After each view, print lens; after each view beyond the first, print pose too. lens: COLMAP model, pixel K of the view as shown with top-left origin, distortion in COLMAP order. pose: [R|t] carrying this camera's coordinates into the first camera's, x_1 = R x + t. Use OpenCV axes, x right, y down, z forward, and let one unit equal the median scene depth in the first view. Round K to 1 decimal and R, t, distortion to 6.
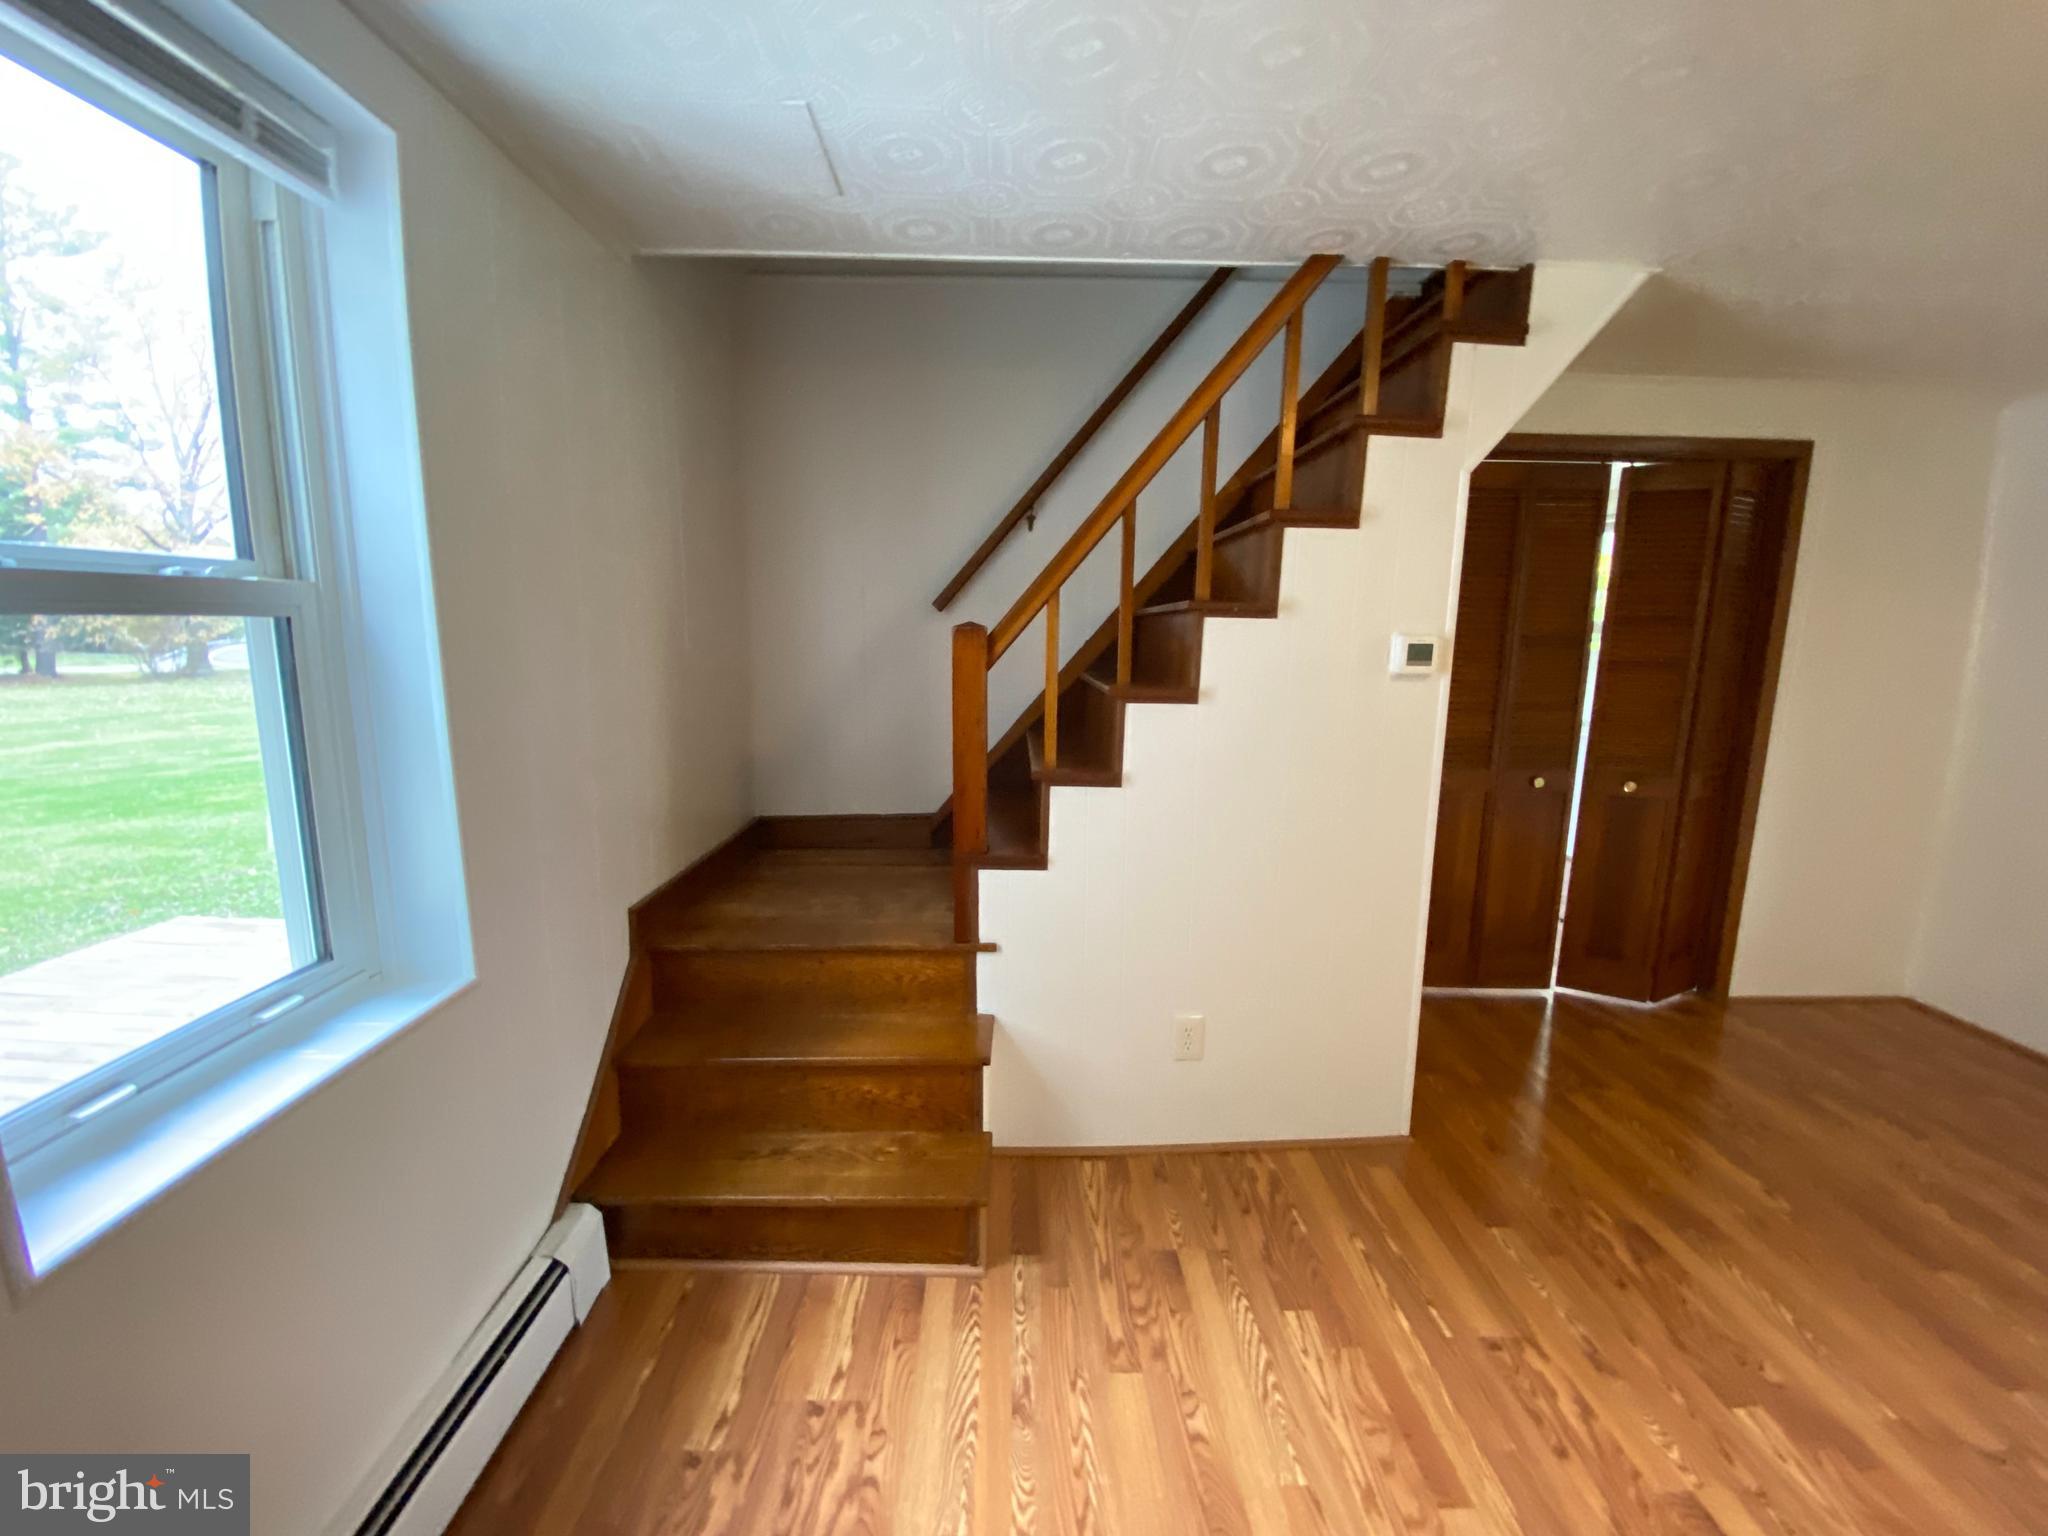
lens RADIAL K [[830.2, 0, 1017.9], [0, 830.2, 764.0], [0, 0, 1]] dist [0.020787, -0.020167]
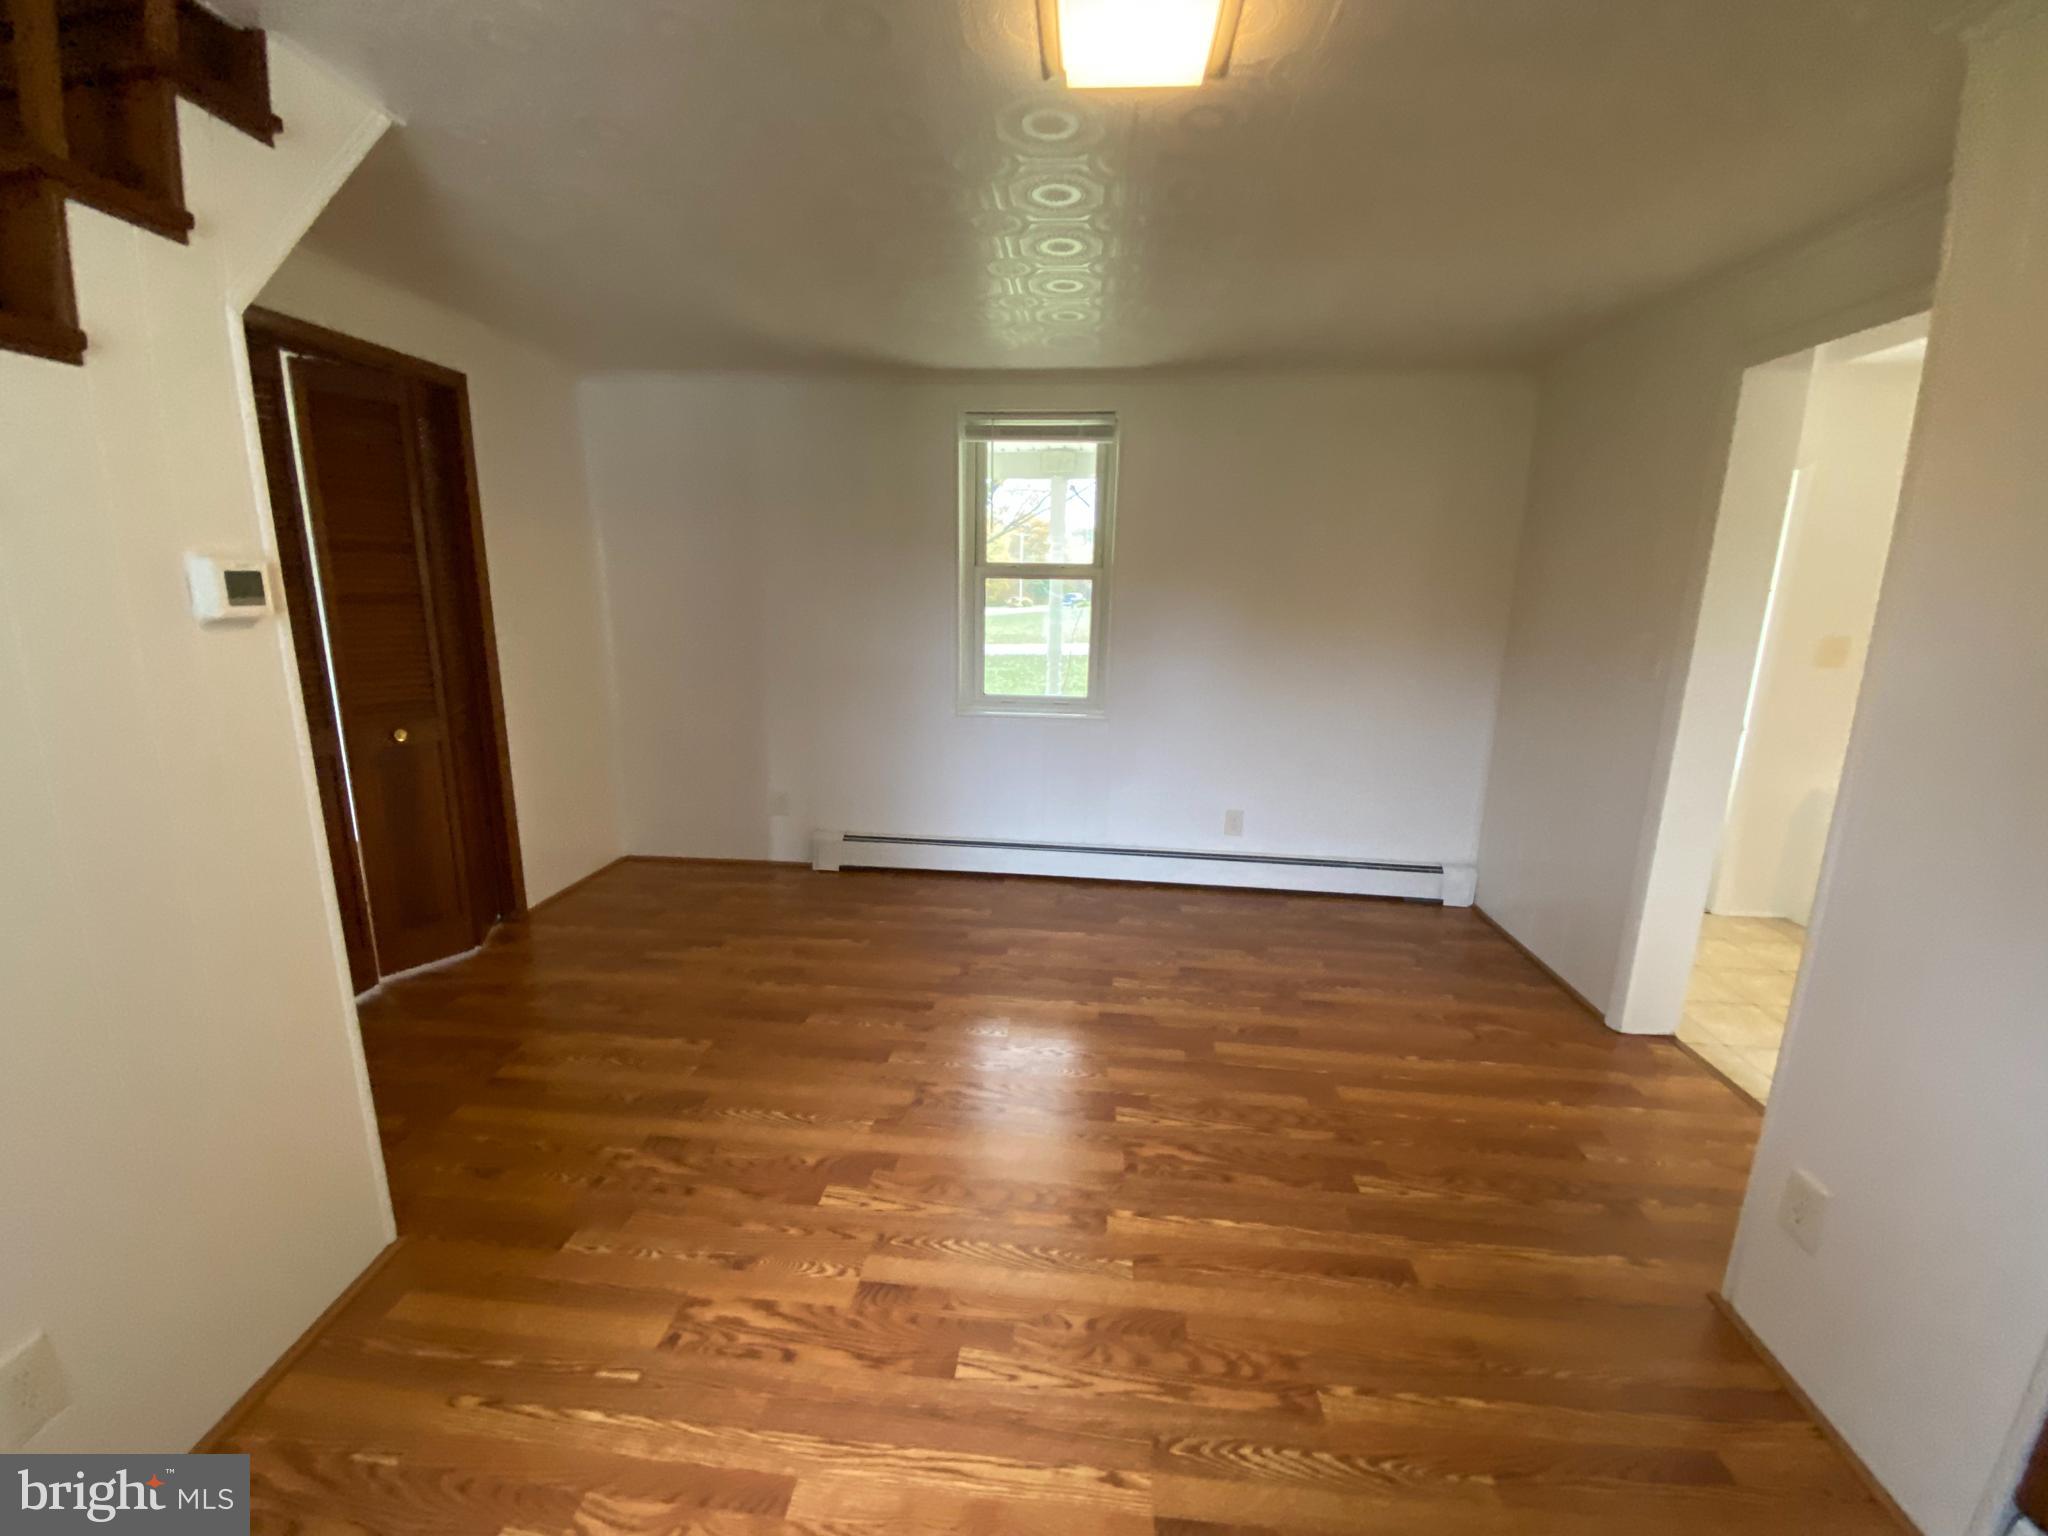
lens RADIAL K [[825.6, 0, 1024.0], [0, 825.6, 768.0], [0, 0, 1]] dist [0.001013, -0.012889]
pose [[0.099459, -0.225211, 0.969220, -0.112444], [0.144994, 0.966933, 0.209801, -0.044043], [-0.984421, 0.119665, 0.128824, 0.359152]]
